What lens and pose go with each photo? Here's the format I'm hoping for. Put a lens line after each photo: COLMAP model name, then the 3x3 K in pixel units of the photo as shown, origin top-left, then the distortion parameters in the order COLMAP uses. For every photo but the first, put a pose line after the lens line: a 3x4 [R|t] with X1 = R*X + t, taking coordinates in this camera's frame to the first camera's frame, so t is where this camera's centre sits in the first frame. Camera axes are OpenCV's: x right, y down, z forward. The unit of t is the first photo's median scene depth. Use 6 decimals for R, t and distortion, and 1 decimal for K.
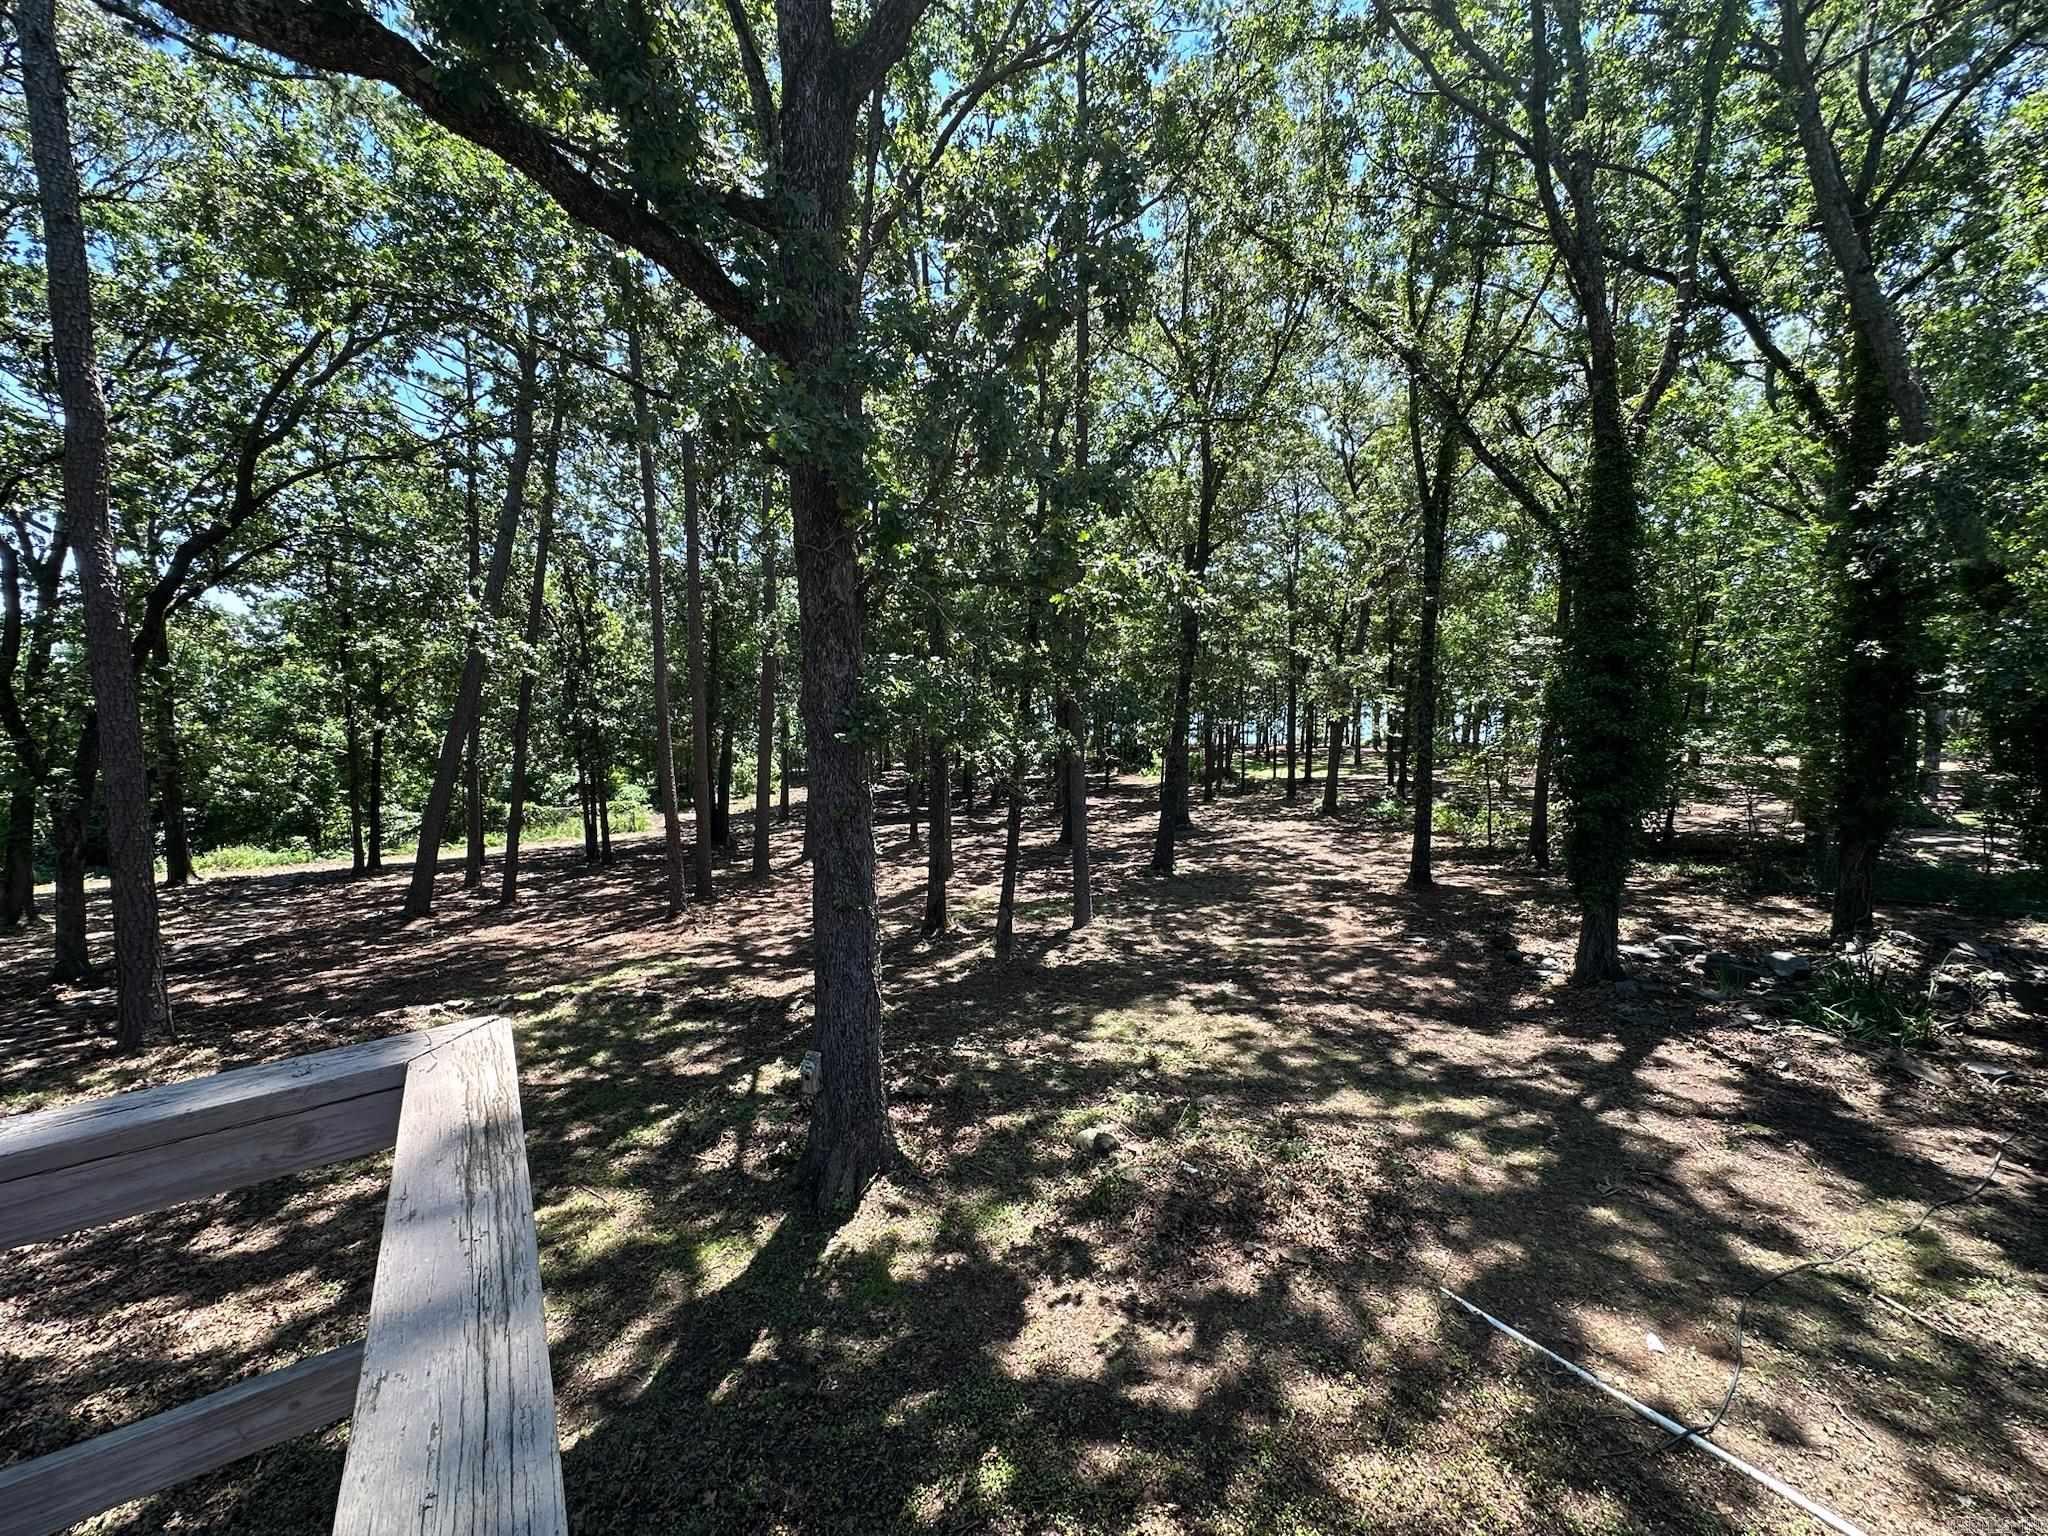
lens RADIAL K [[817.6, 0, 1022.0], [0, 817.6, 769.4], [0, 0, 1]] dist [-0.003215, 0.000336]
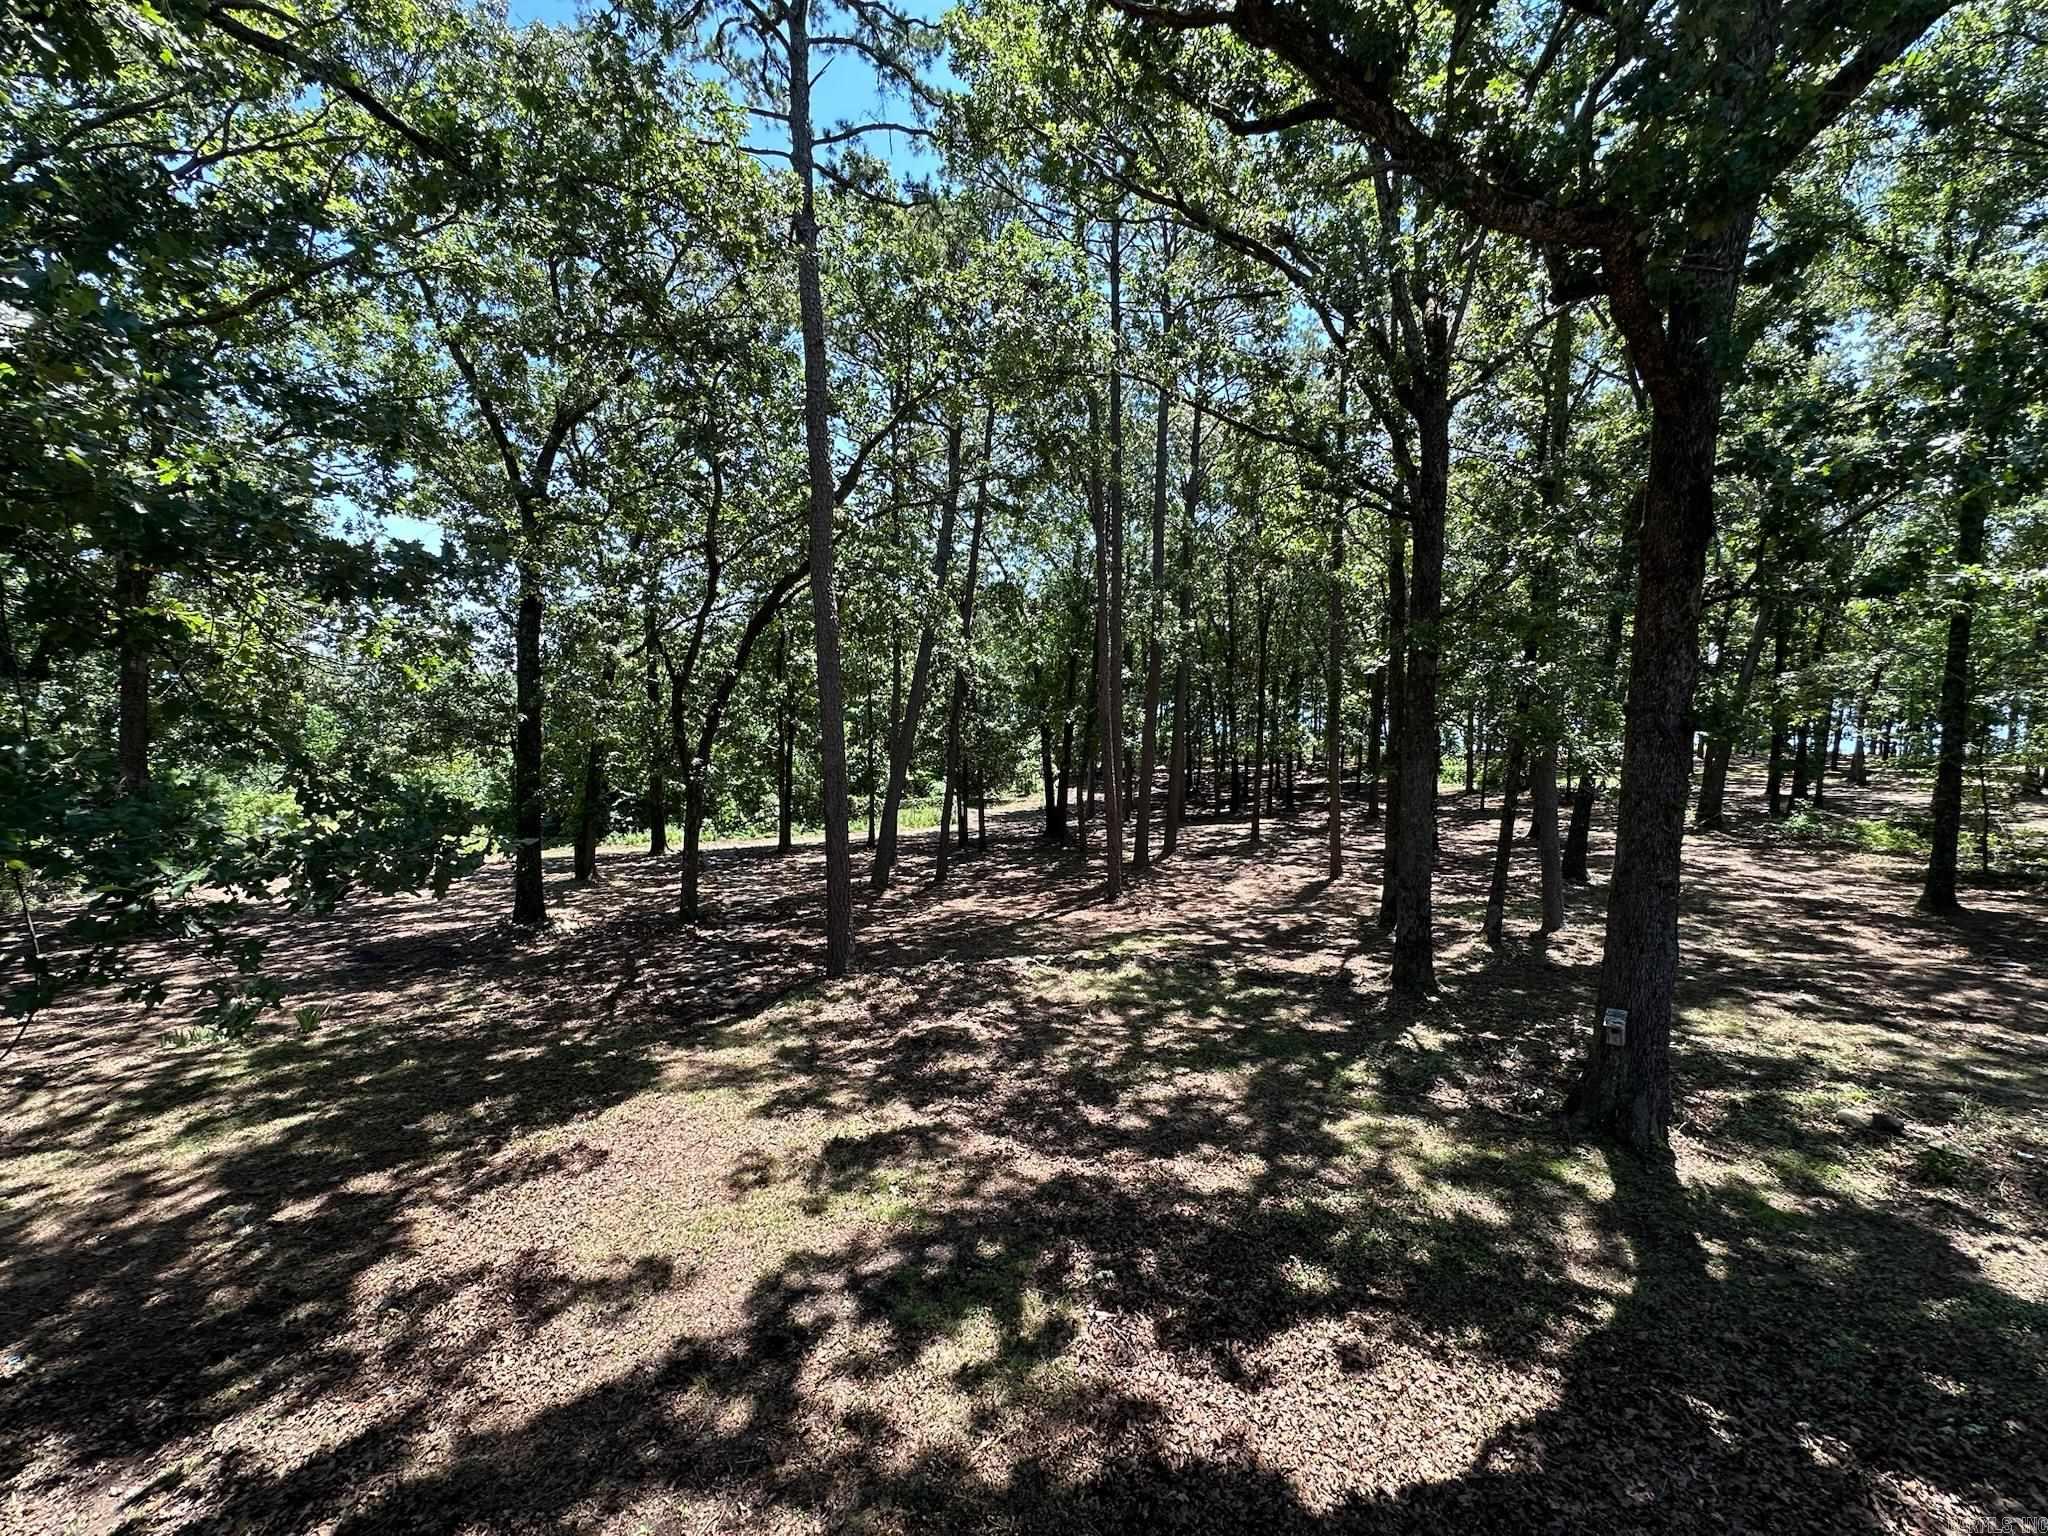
lens RADIAL K [[817.6, 0, 1023.4], [0, 817.6, 765.5], [0, 0, 1]] dist [-0.003215, 0.000336]
pose [[0.970610, 0.014174, -0.240238, -0.296340], [-0.016433, 0.999838, -0.007399, 0.009789], [0.240094, 0.011130, 0.970686, -0.116408]]
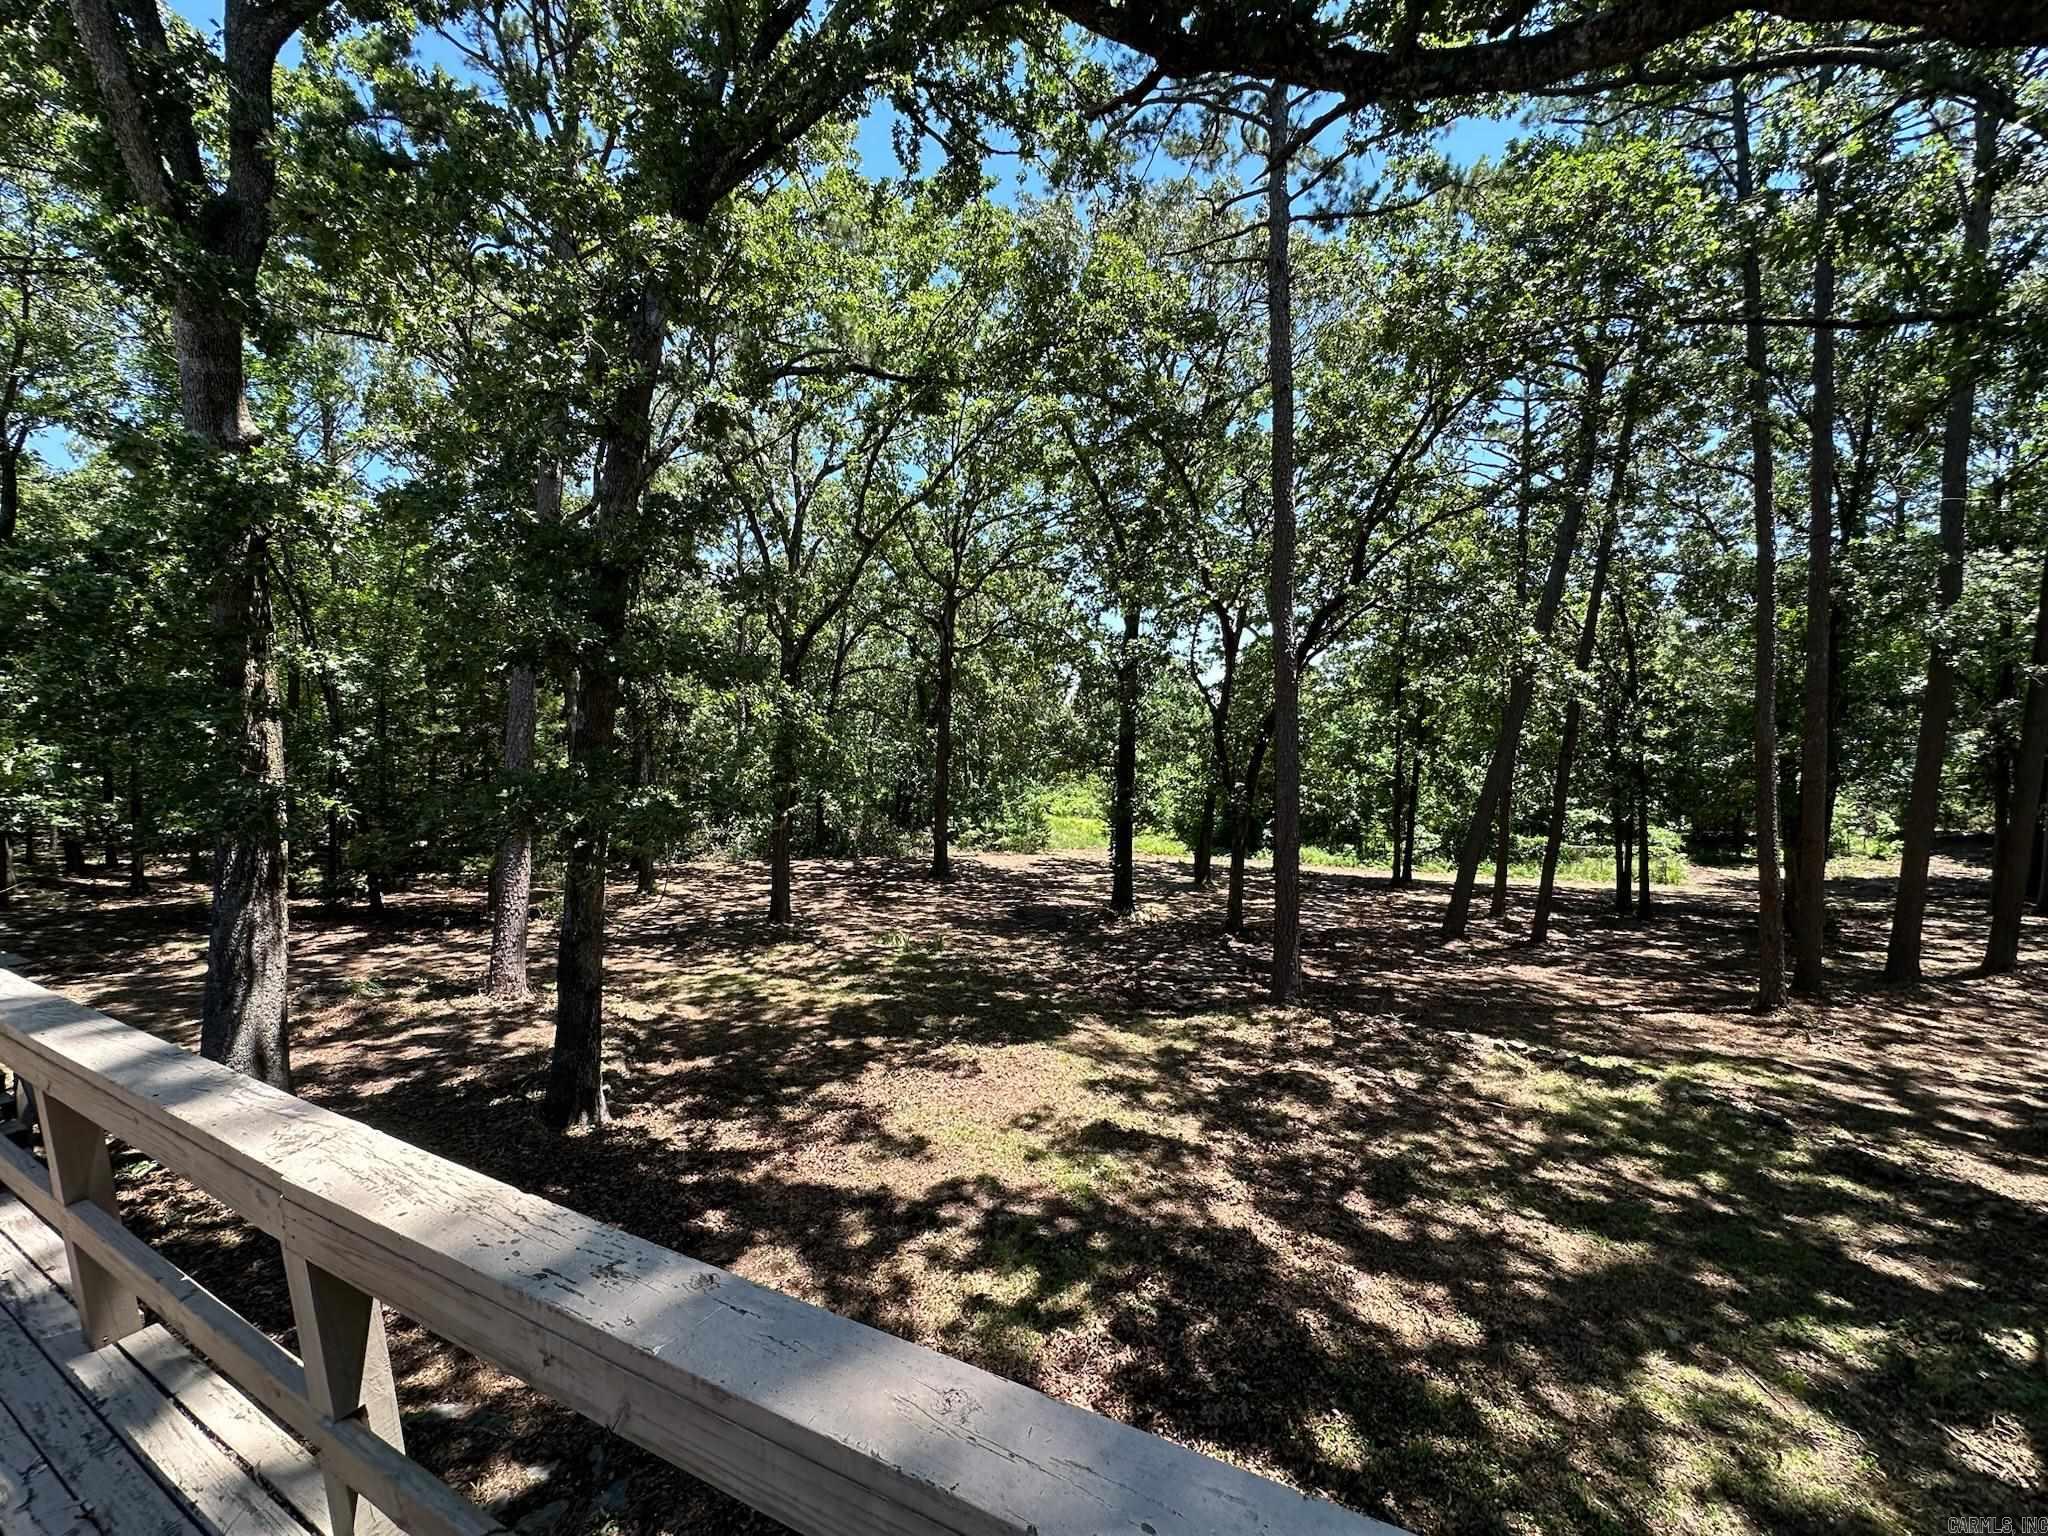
lens RADIAL K [[817.6, 0, 1020.2], [0, 817.6, 765.4], [0, 0, 1]] dist [-0.003215, 0.000336]
pose [[0.460699, 0.030570, -0.887030, -0.076707], [-0.066459, 0.997789, -0.000129, -0.004837], [0.885065, 0.059011, 0.461712, 0.001218]]
